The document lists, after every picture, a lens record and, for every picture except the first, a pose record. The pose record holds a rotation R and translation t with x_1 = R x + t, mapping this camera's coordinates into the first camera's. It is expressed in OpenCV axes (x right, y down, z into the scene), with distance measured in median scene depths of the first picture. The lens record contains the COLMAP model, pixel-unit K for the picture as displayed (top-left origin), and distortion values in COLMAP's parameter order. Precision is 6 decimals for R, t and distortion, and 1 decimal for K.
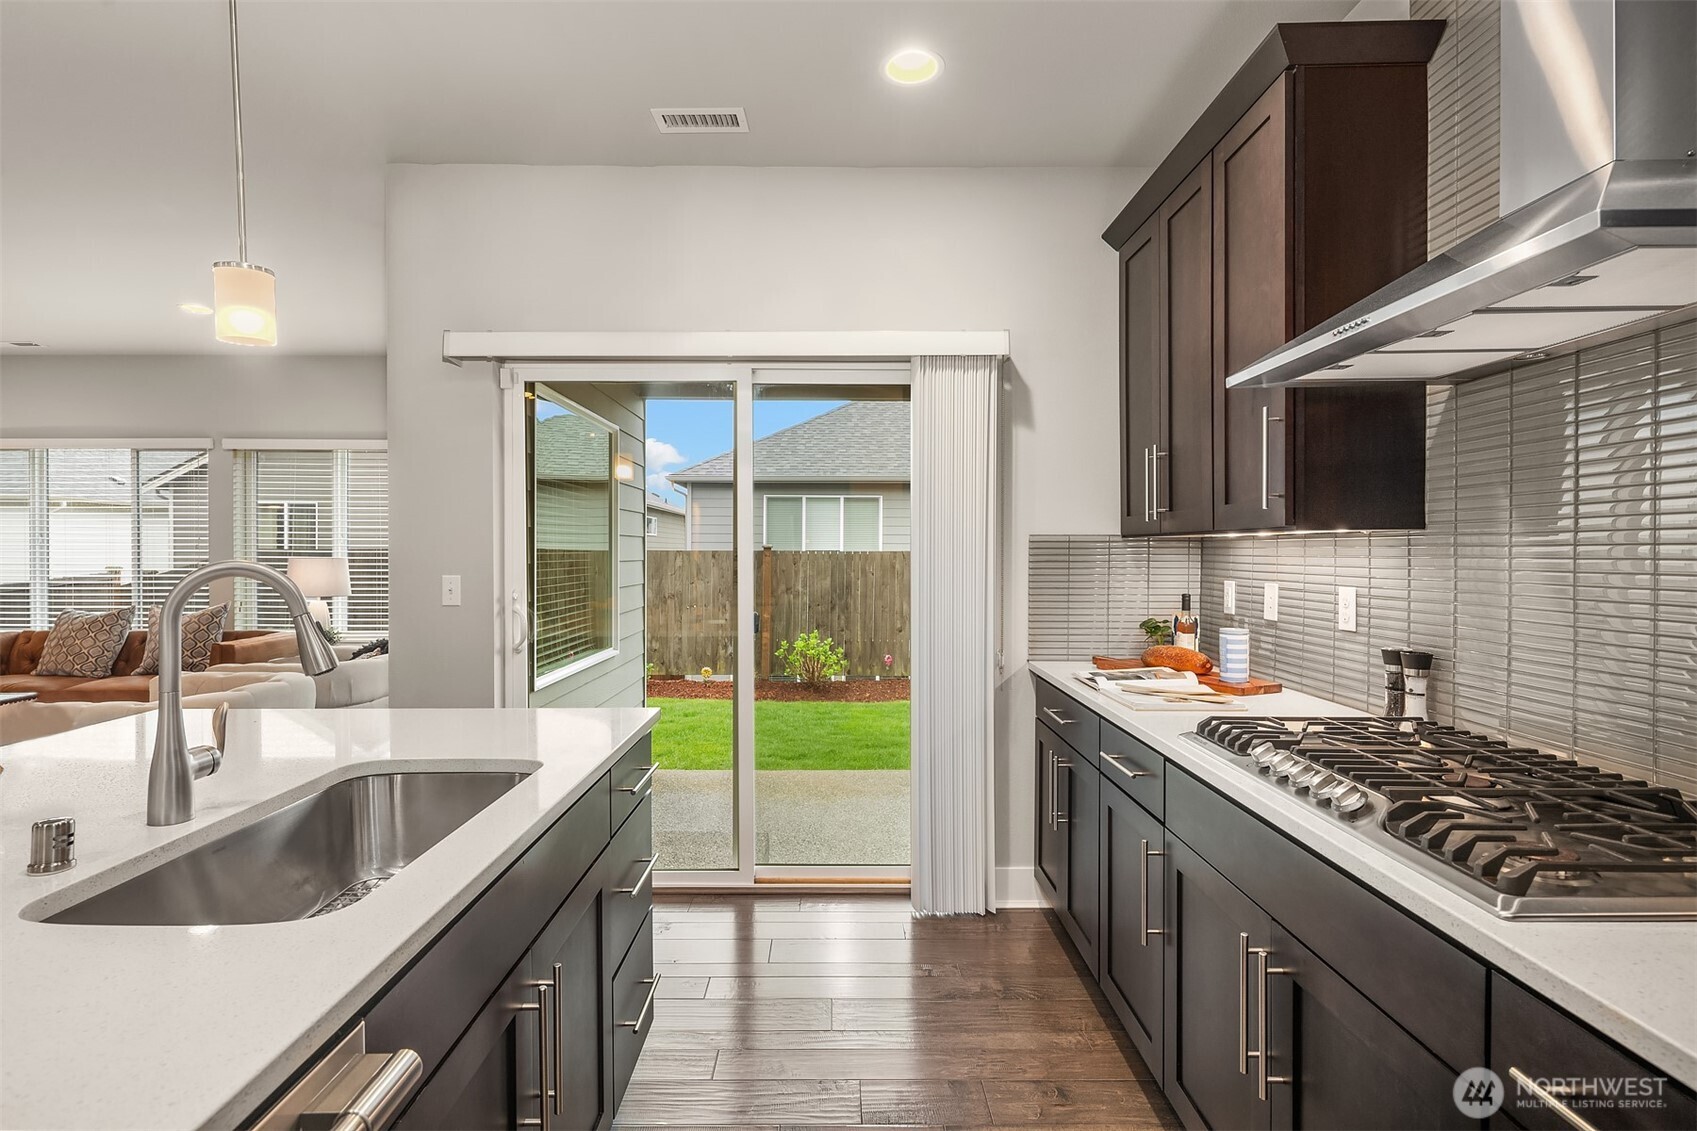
lens RADIAL K [[836.1, 0, 831.1], [0, 836.1, 538.8], [0, 0, 1]] dist [0.000900, -0.000940]
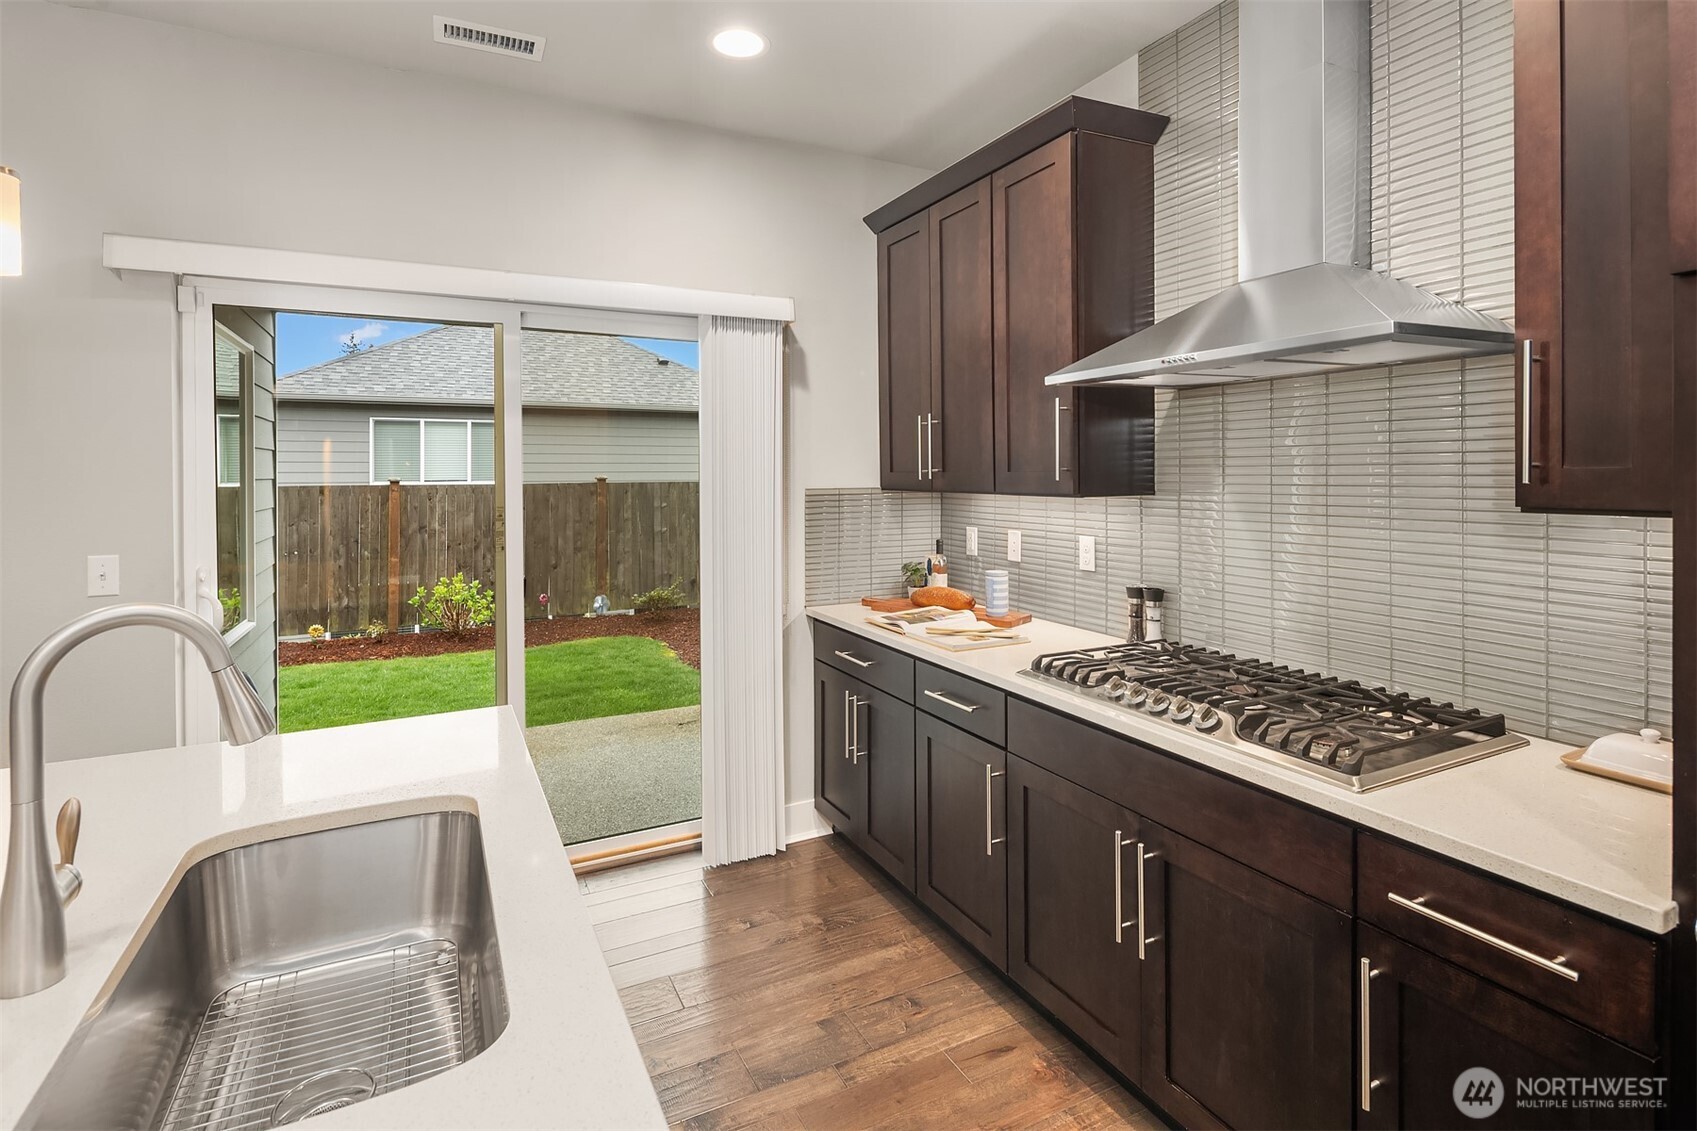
lens RADIAL K [[833.9, 0, 844.2], [0, 833.9, 456.3], [0, 0, 1]] dist [0.005971, 0.000113]
pose [[0.892980, 0.001226, 0.450095, -0.232860], [0.001473, 0.999983, -0.005646, -0.047016], [-0.450095, 0.005705, 0.892963, 0.027279]]
